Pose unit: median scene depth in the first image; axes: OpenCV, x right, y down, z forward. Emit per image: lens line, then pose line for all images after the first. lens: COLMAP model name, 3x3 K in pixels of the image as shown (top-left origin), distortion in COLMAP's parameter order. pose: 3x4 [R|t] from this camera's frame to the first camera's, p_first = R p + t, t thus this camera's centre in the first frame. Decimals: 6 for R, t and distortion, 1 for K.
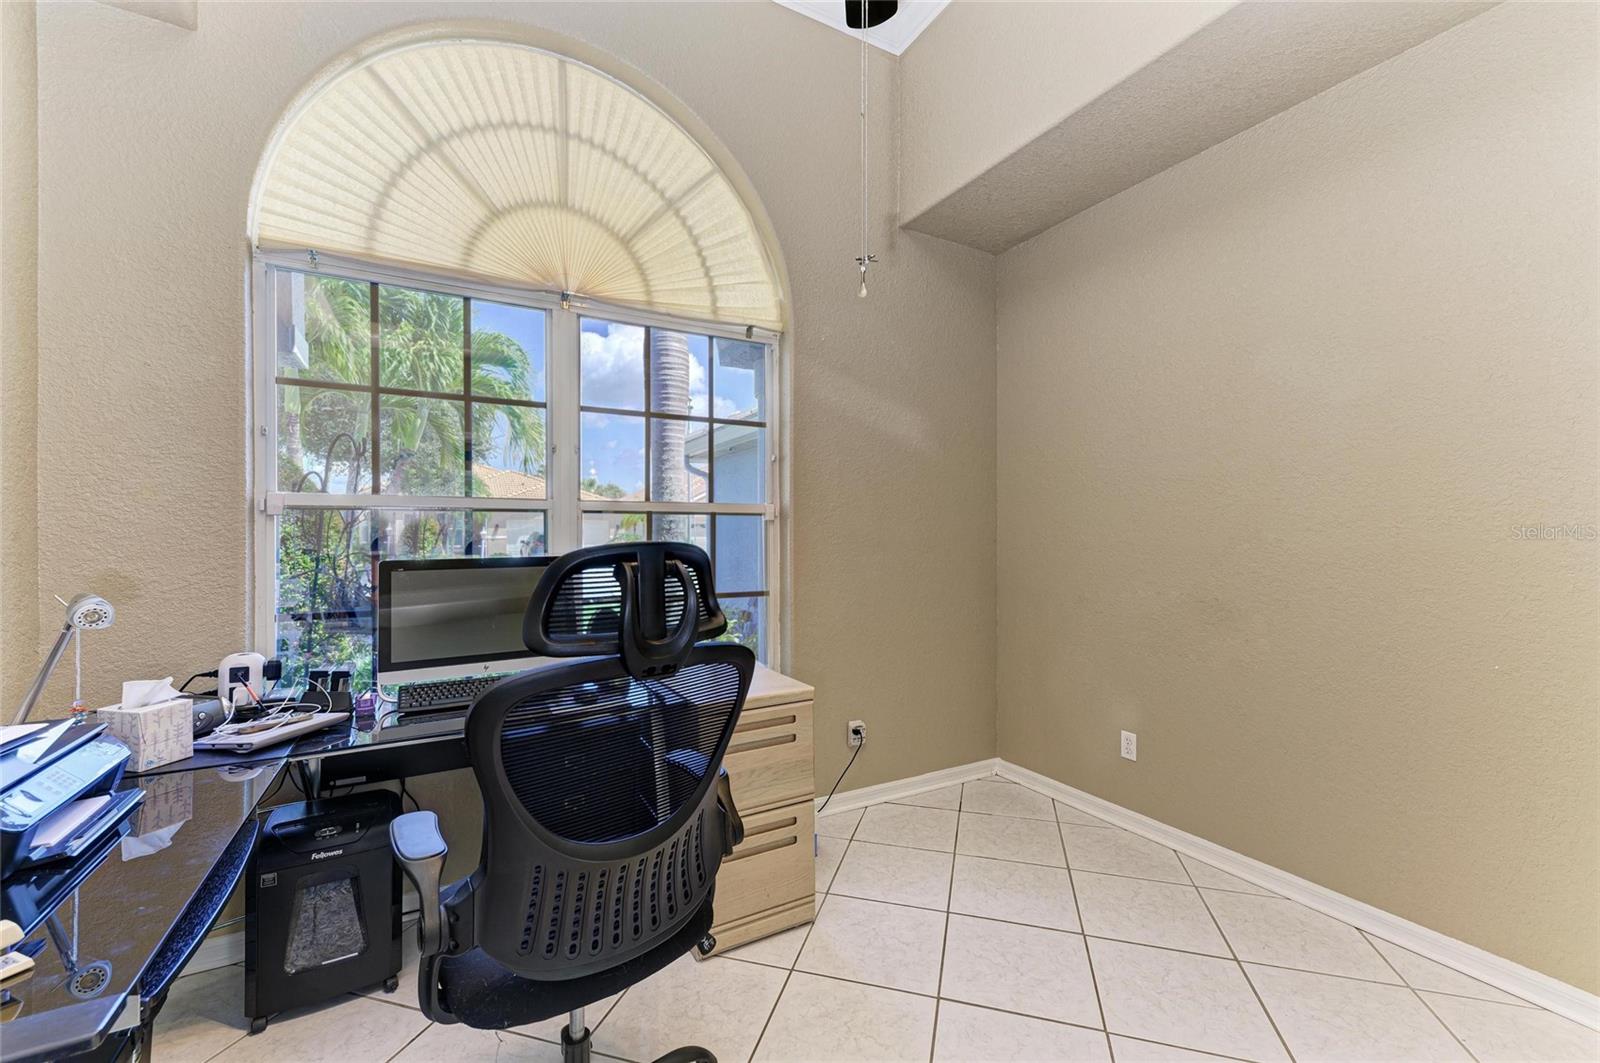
lens RADIAL K [[654.7, 0, 798.8], [0, 654.7, 535.0], [0, 0, 1]] dist [0.004502, -0.000086]
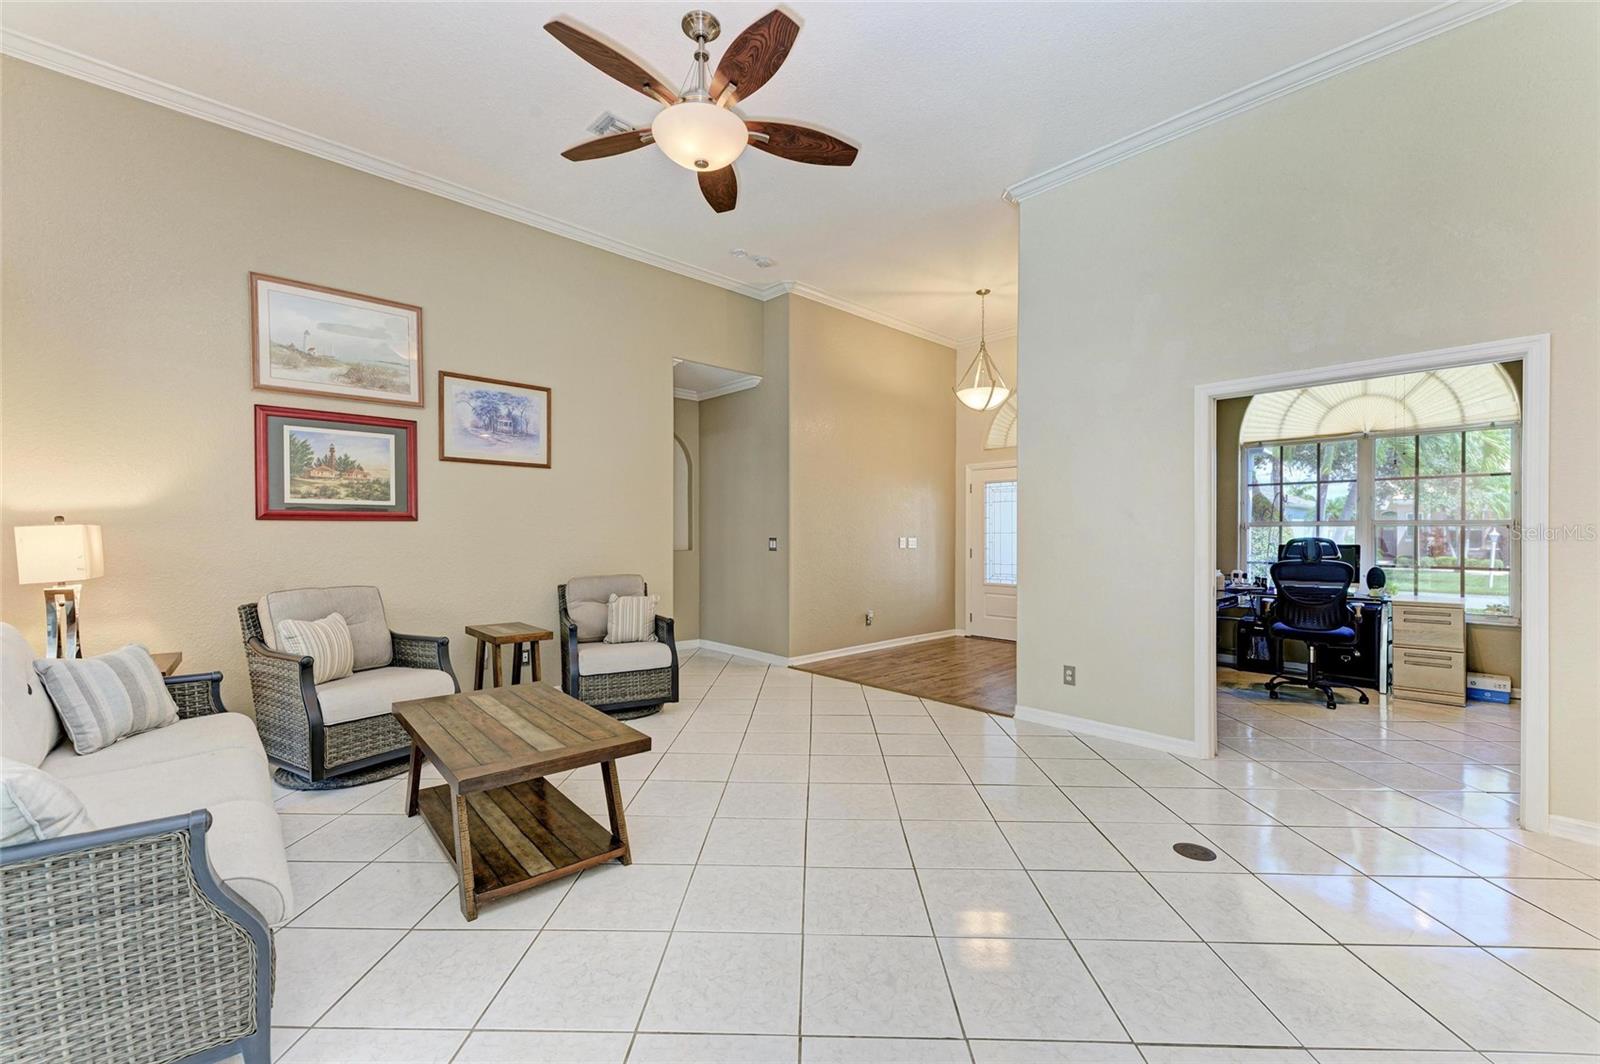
lens RADIAL K [[654.7, 0, 798.4], [0, 654.7, 545.9], [0, 0, 1]] dist [0.004502, -0.000086]
pose [[0.250893, 0.006864, -0.967990, 1.340813], [0.003523, 0.999962, 0.008004, 0.007741], [0.968008, -0.005418, 0.250860, -1.471784]]
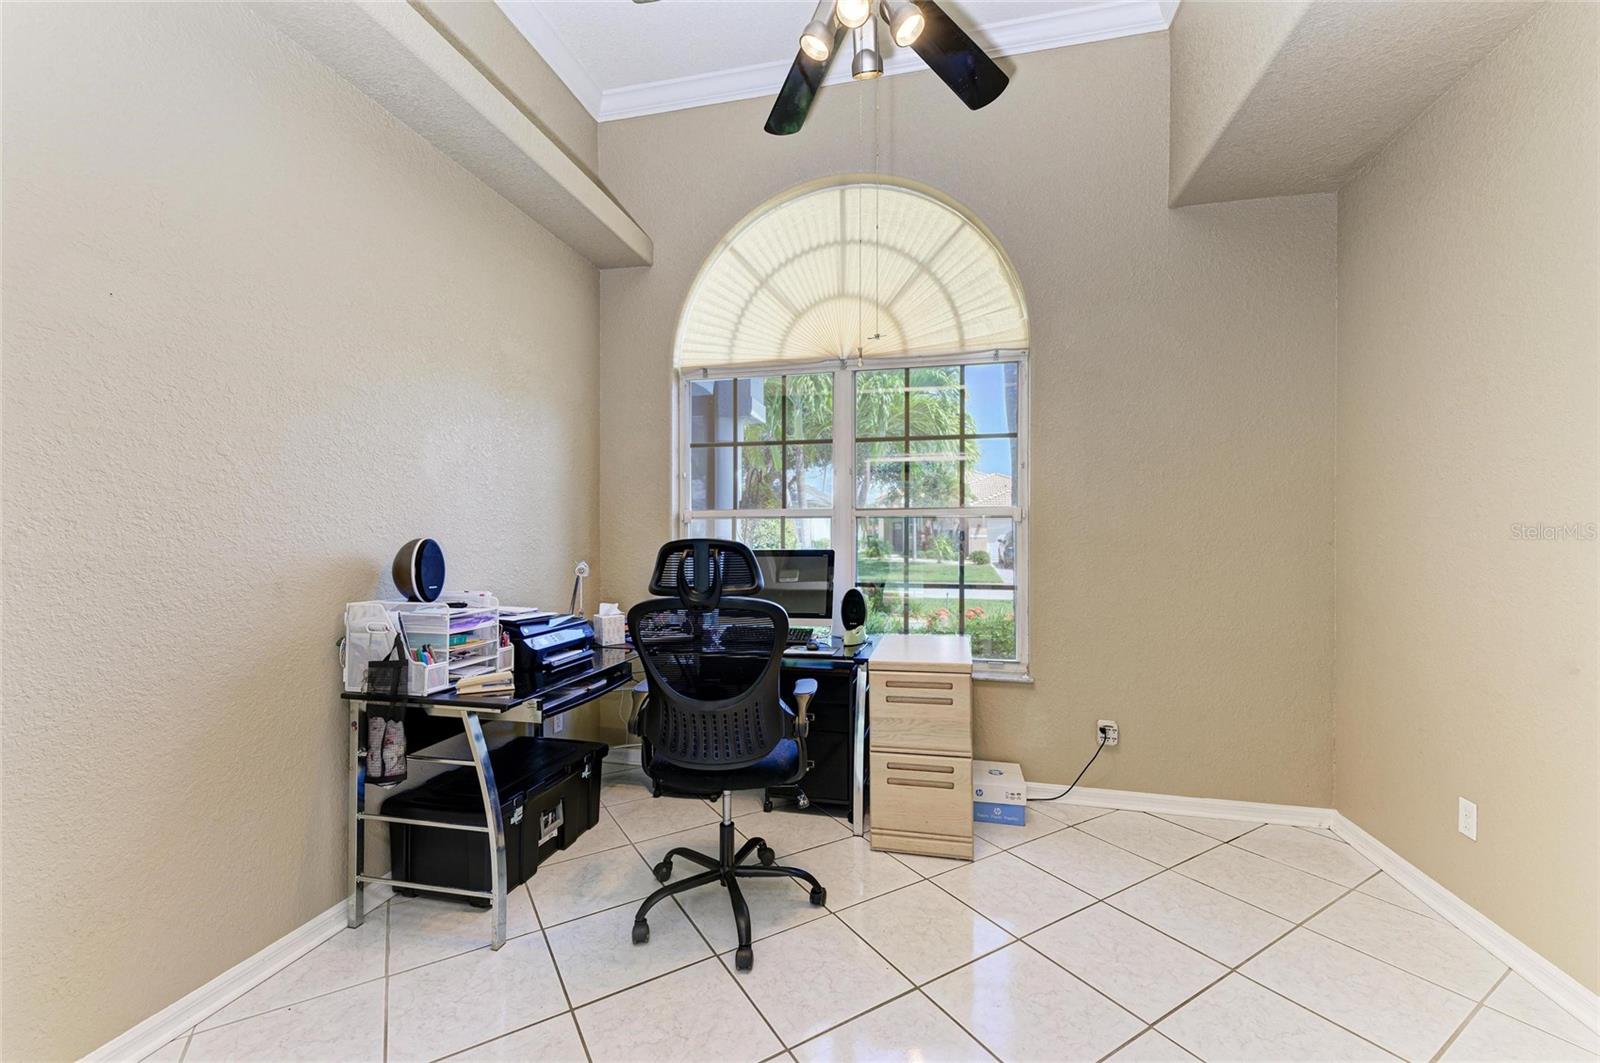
lens RADIAL K [[654.7, 0, 787.1], [0, 654.7, 532.3], [0, 0, 1]] dist [0.004502, -0.000086]
pose [[0.727627, -0.002003, -0.685970, 0.478826], [-0.000023, 0.999996, -0.002945, -0.000905], [0.685973, 0.002159, 0.727623, -0.074018]]
